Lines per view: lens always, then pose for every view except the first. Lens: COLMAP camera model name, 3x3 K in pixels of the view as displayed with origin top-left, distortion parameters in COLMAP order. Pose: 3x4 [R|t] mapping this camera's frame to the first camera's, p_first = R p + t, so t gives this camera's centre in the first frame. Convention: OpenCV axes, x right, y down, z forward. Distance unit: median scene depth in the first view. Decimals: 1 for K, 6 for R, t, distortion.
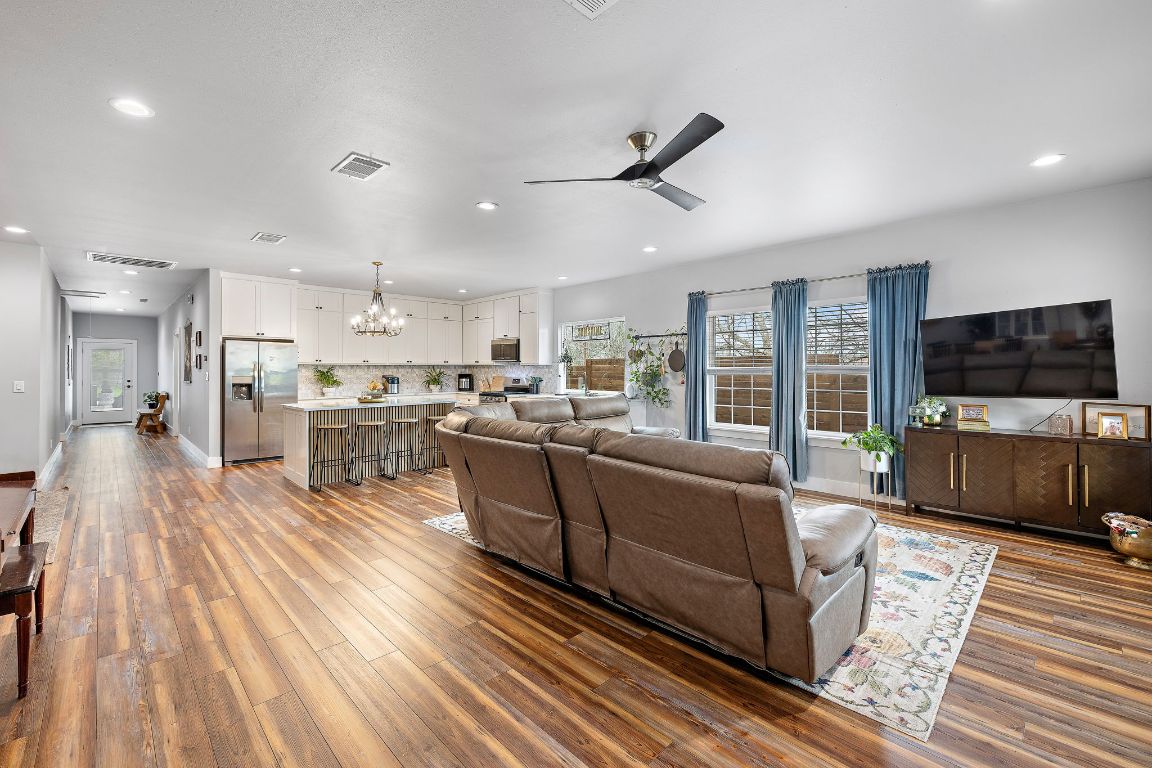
lens RADIAL K [[487.6, 0, 575.6], [0, 487.6, 378.0], [0, 0, 1]] dist [0.000110, -0.000306]
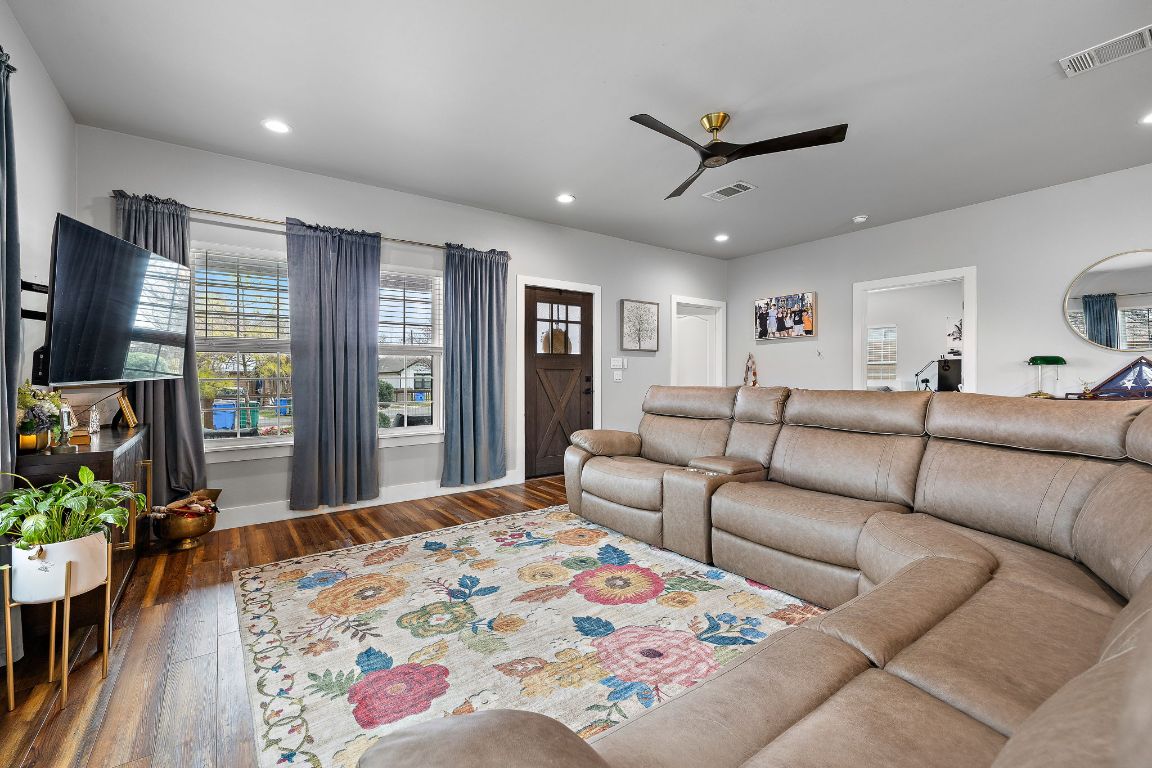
lens RADIAL K [[487.6, 0, 575.6], [0, 487.6, 378.0], [0, 0, 1]] dist [0.000110, -0.000306]
pose [[-0.990186, 0.004943, 0.139668, 0.280626], [0.007203, 0.999851, 0.015680, 0.043428], [-0.139569, 0.016532, -0.990074, 2.061653]]
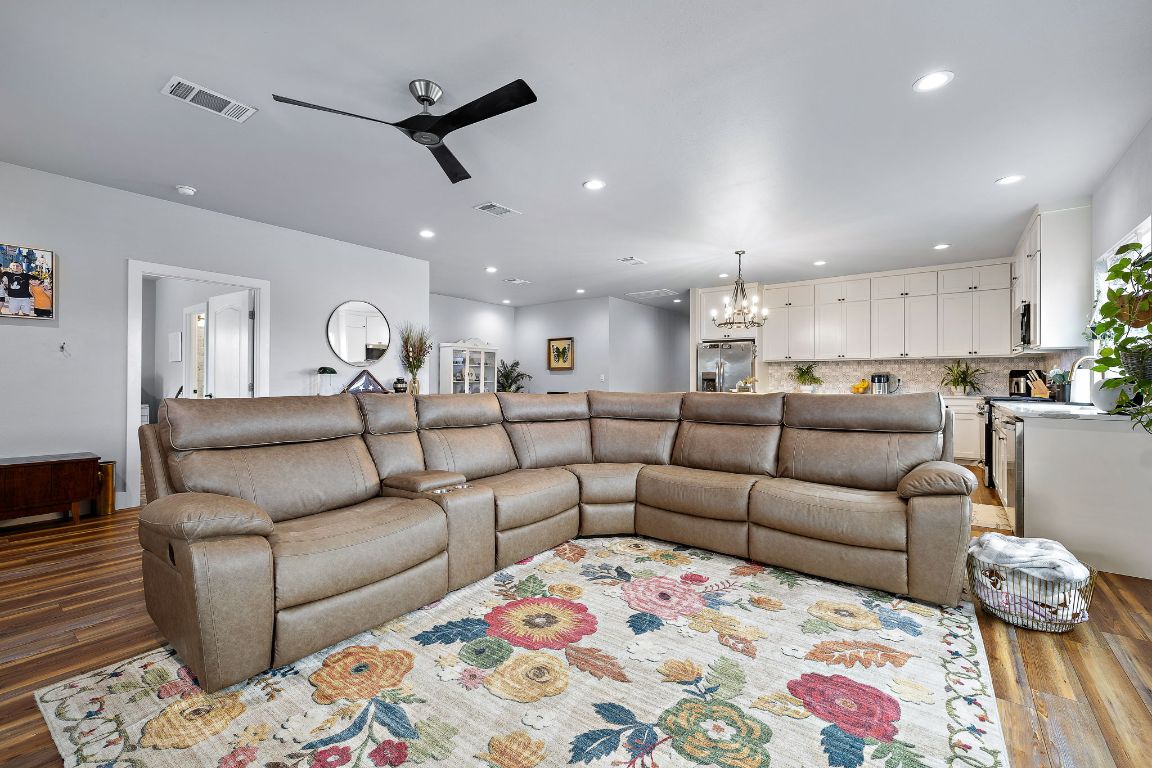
lens RADIAL K [[487.6, 0, 575.6], [0, 487.6, 378.0], [0, 0, 1]] dist [0.000110, -0.000306]
pose [[0.149637, -0.006075, -0.988722, 1.086922], [-0.014061, 0.999867, -0.008271, 0.055308], [0.988641, 0.015141, 0.149532, 1.122741]]
